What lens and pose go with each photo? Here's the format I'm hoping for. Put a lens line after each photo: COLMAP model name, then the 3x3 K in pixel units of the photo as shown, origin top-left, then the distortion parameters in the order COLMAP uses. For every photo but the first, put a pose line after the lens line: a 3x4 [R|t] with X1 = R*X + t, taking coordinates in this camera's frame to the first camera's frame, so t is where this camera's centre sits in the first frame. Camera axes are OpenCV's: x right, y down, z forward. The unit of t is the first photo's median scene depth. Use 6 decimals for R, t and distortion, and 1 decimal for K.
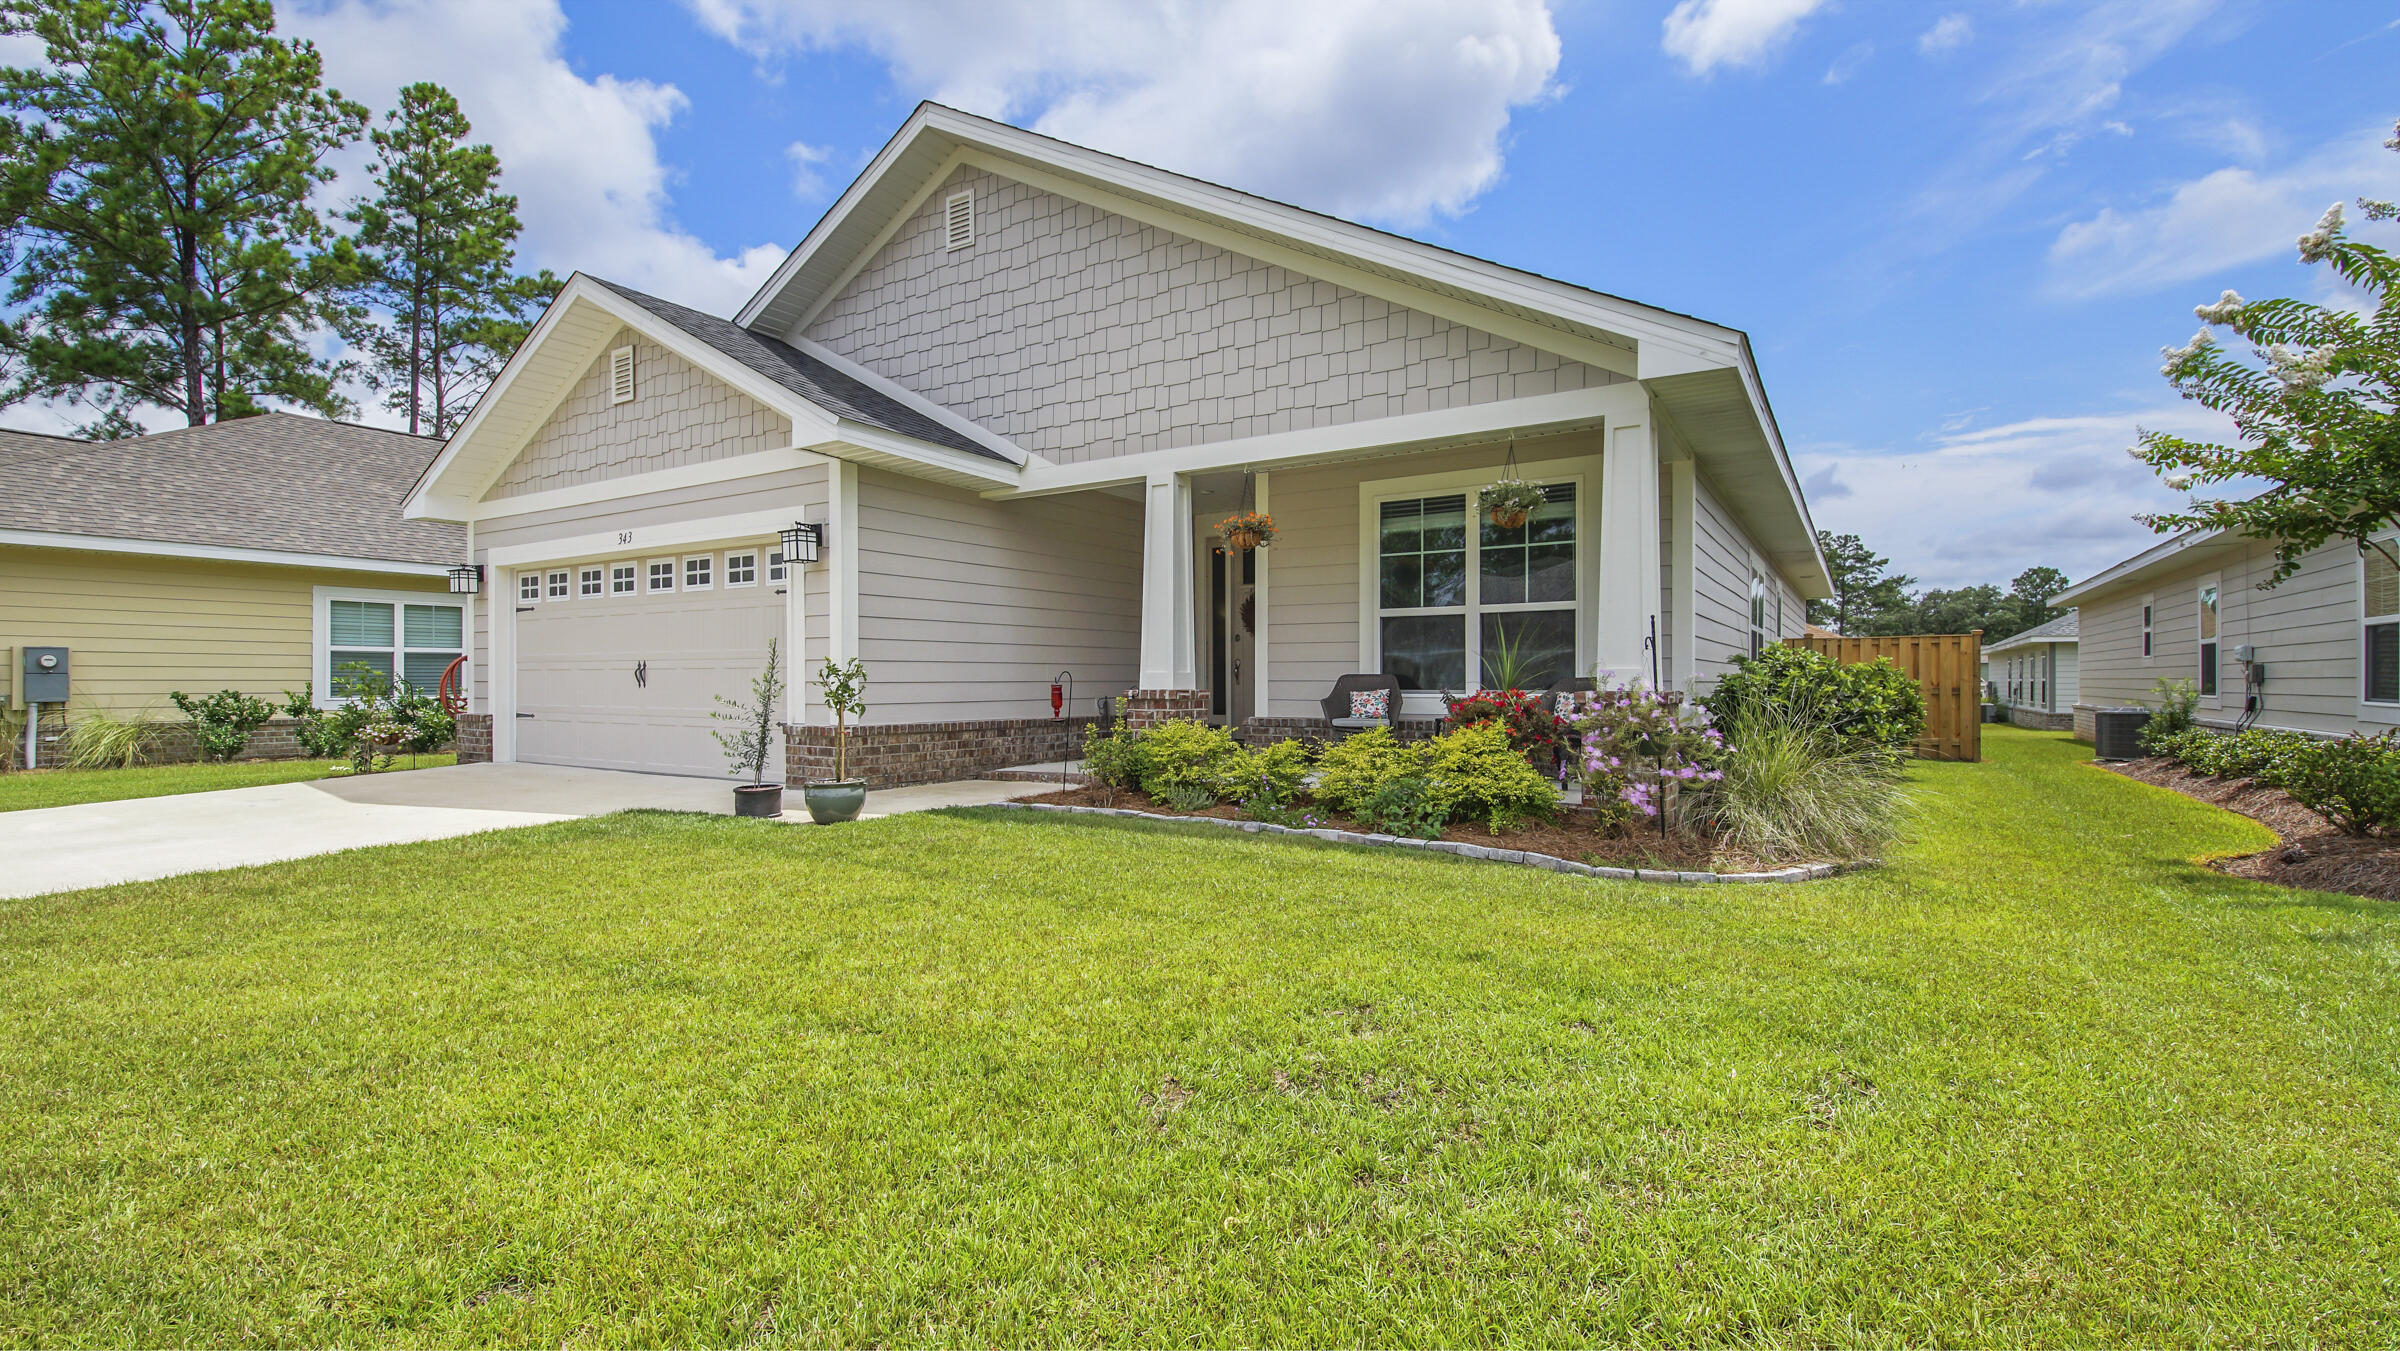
lens RADIAL K [[1096.3, 0, 1193.8], [0, 1096.3, 684.2], [0, 0, 1]] dist [0.015455, -0.008613]
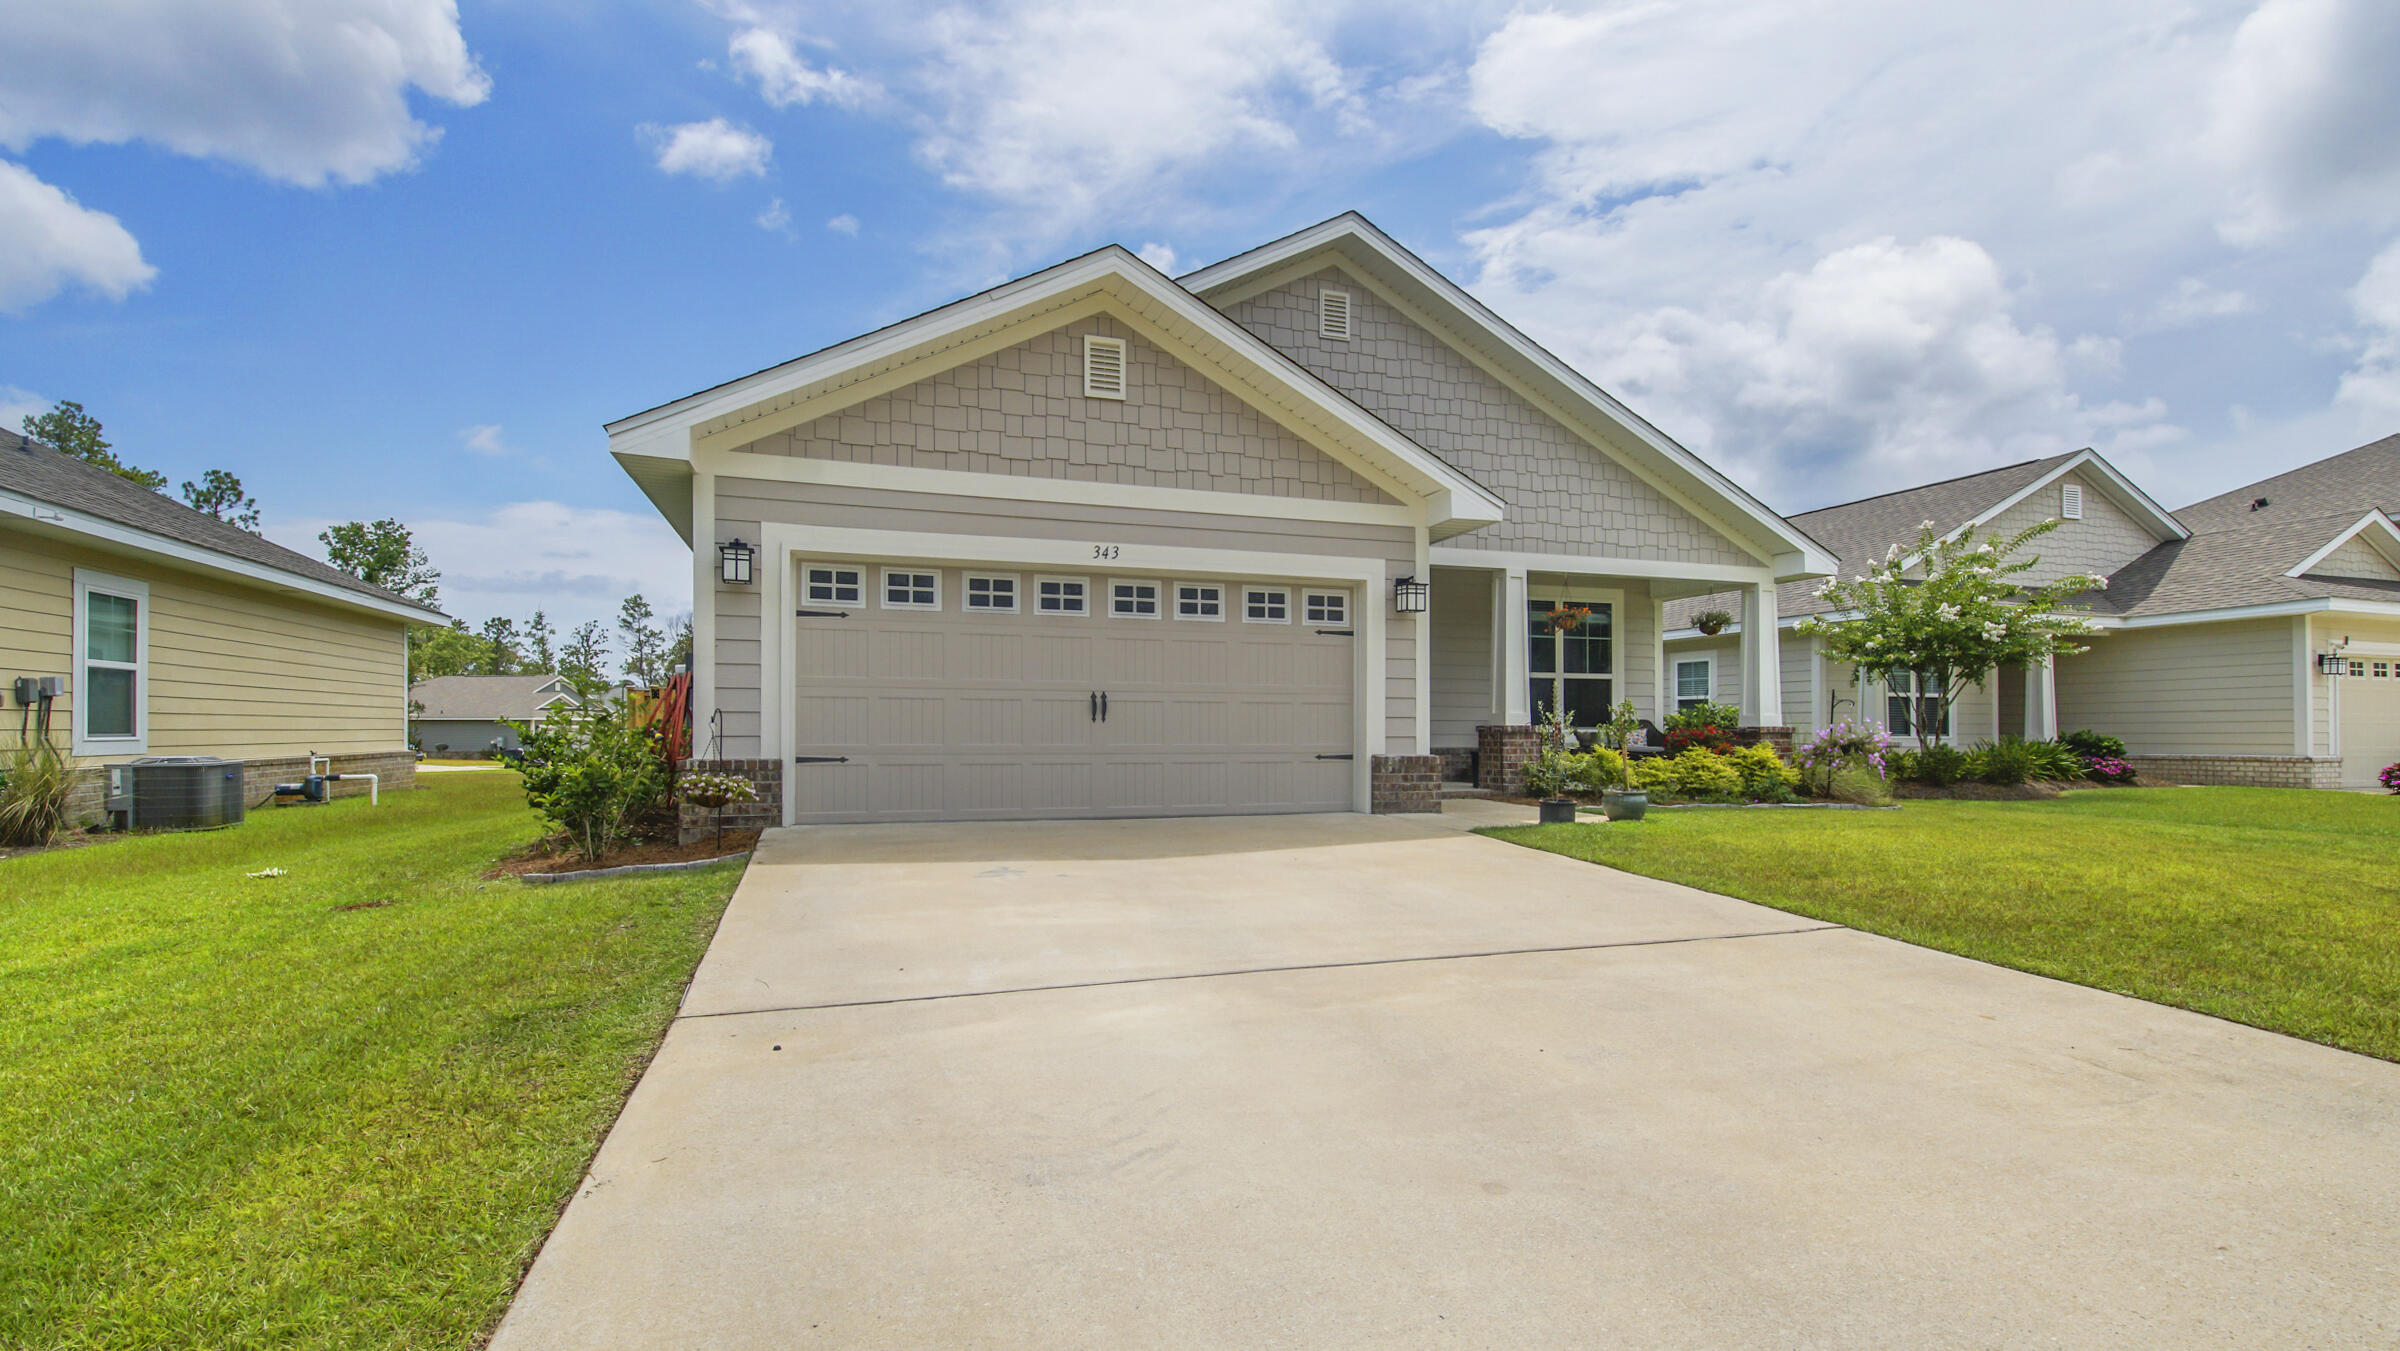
lens RADIAL K [[1096.3, 0, 1205.6], [0, 1096.3, 727.1], [0, 0, 1]] dist [0.015455, -0.008613]
pose [[0.614561, 0.005787, 0.788848, -1.274711], [0.000054, 0.999973, -0.007378, 0.015590], [-0.788869, 0.004577, 0.614544, 0.434037]]
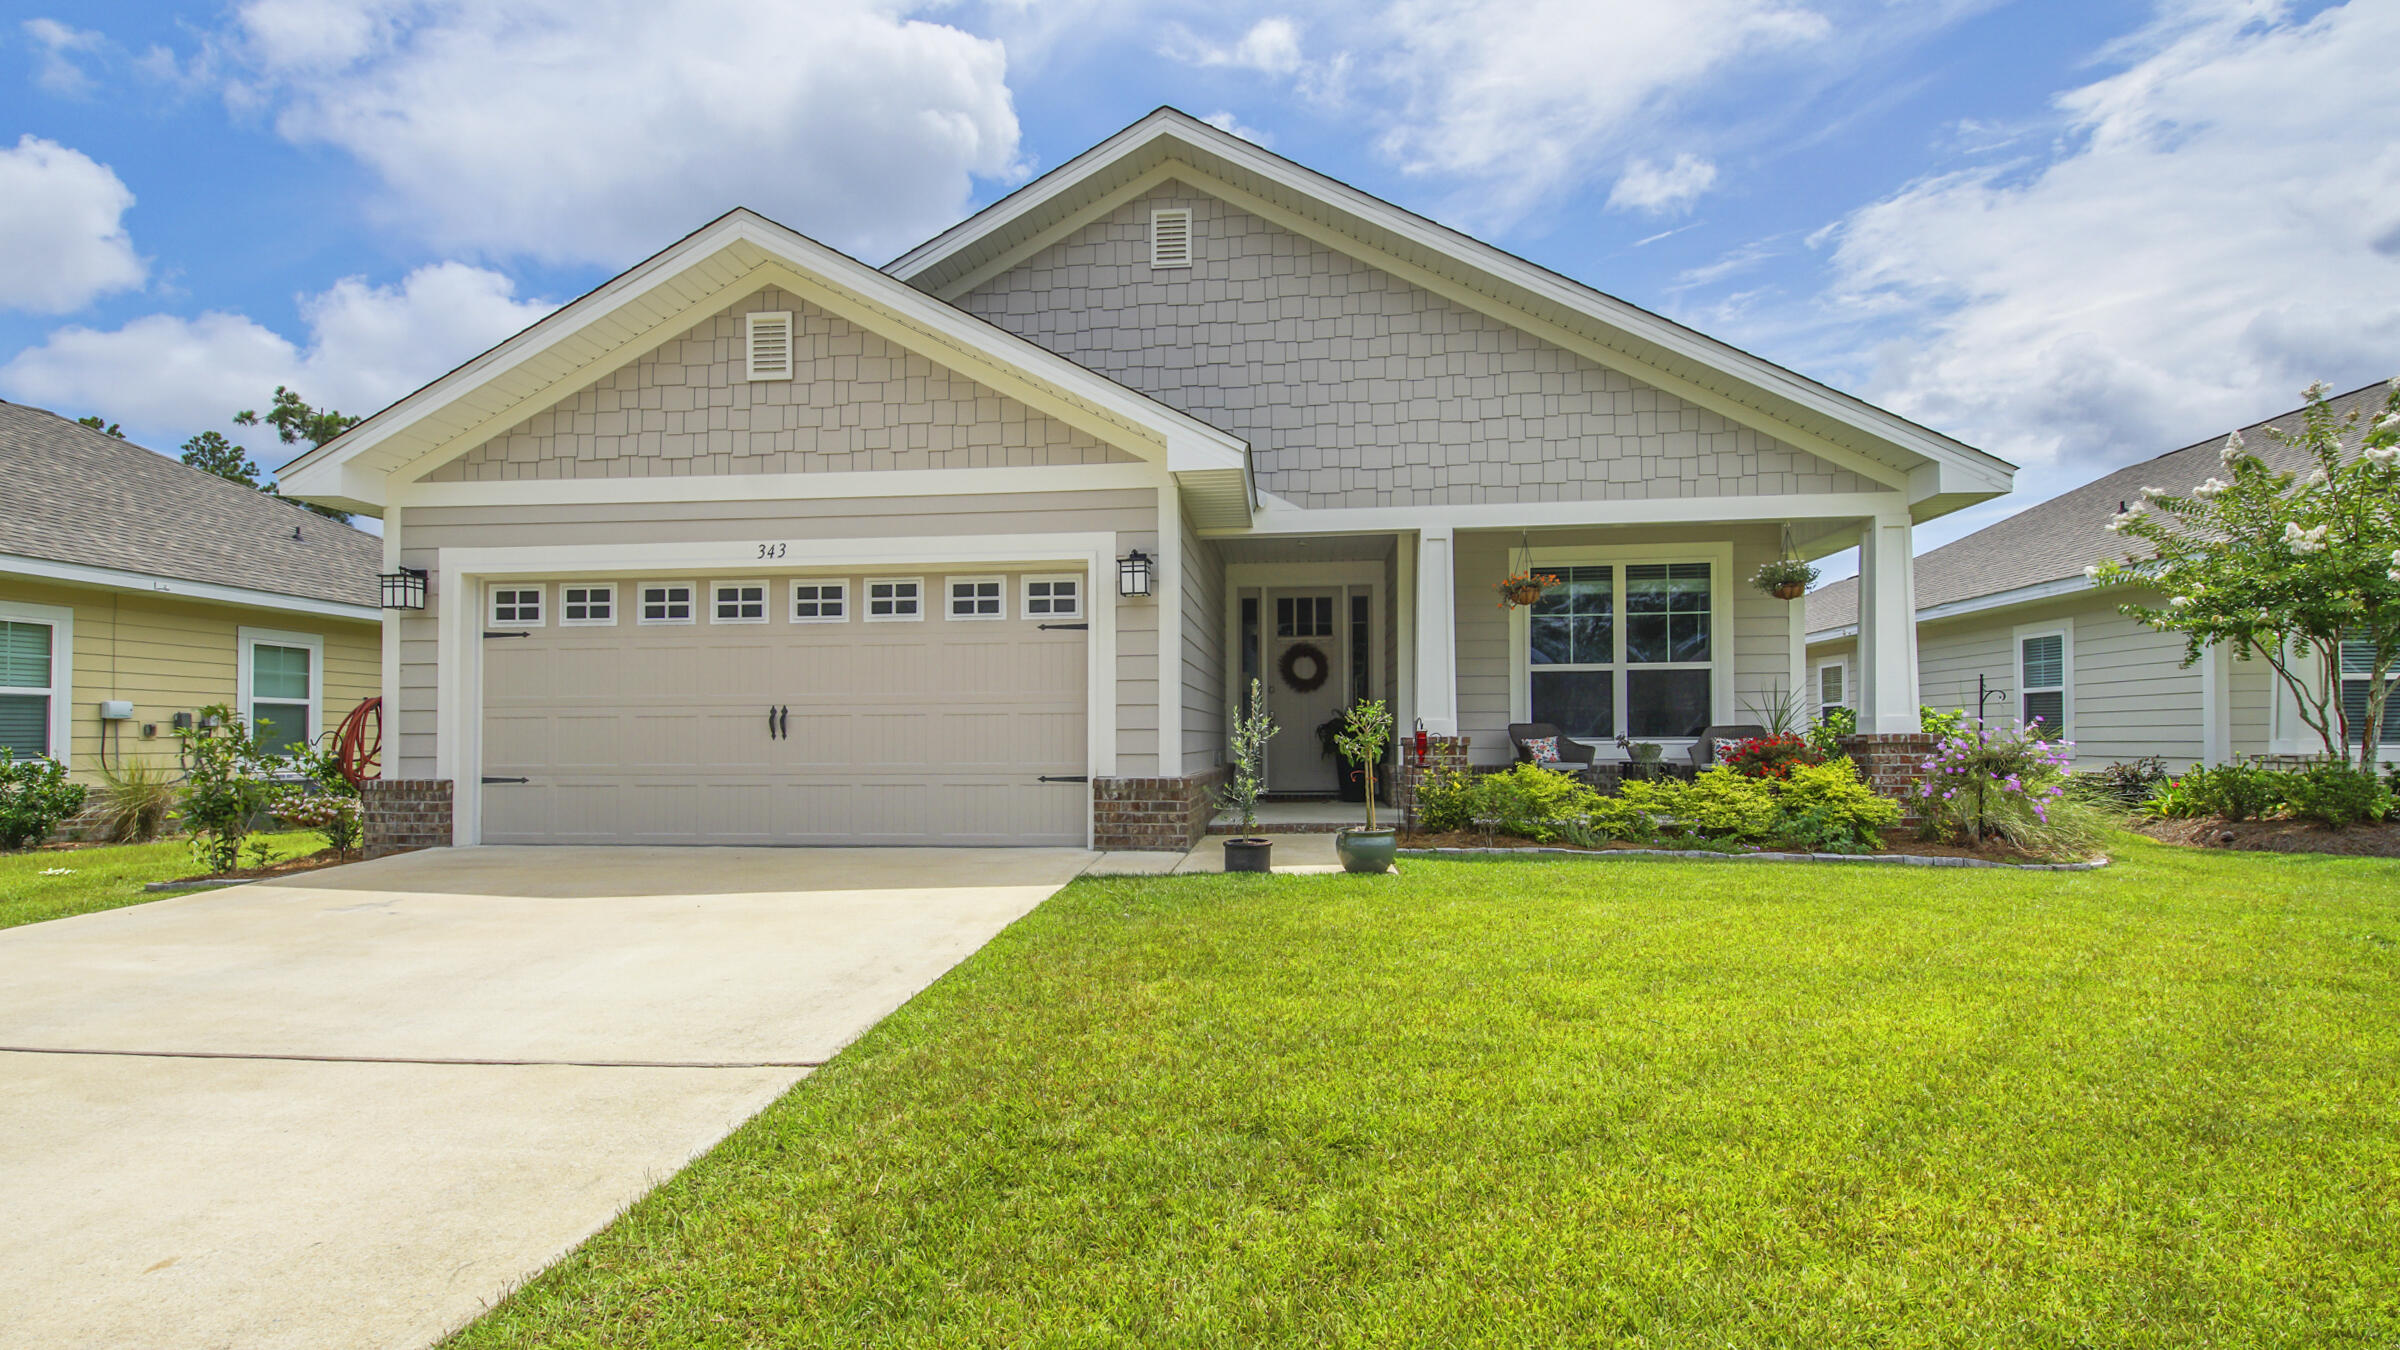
lens RADIAL K [[1152.1, 0, 1204.0], [0, 1152.1, 726.3], [0, 0, 1]] dist [0.007036, -0.007684]
pose [[0.888687, 0.001894, 0.458511, -0.680474], [0.006716, 0.999830, -0.017147, 0.011305], [-0.458466, 0.018318, 0.888523, 0.131033]]
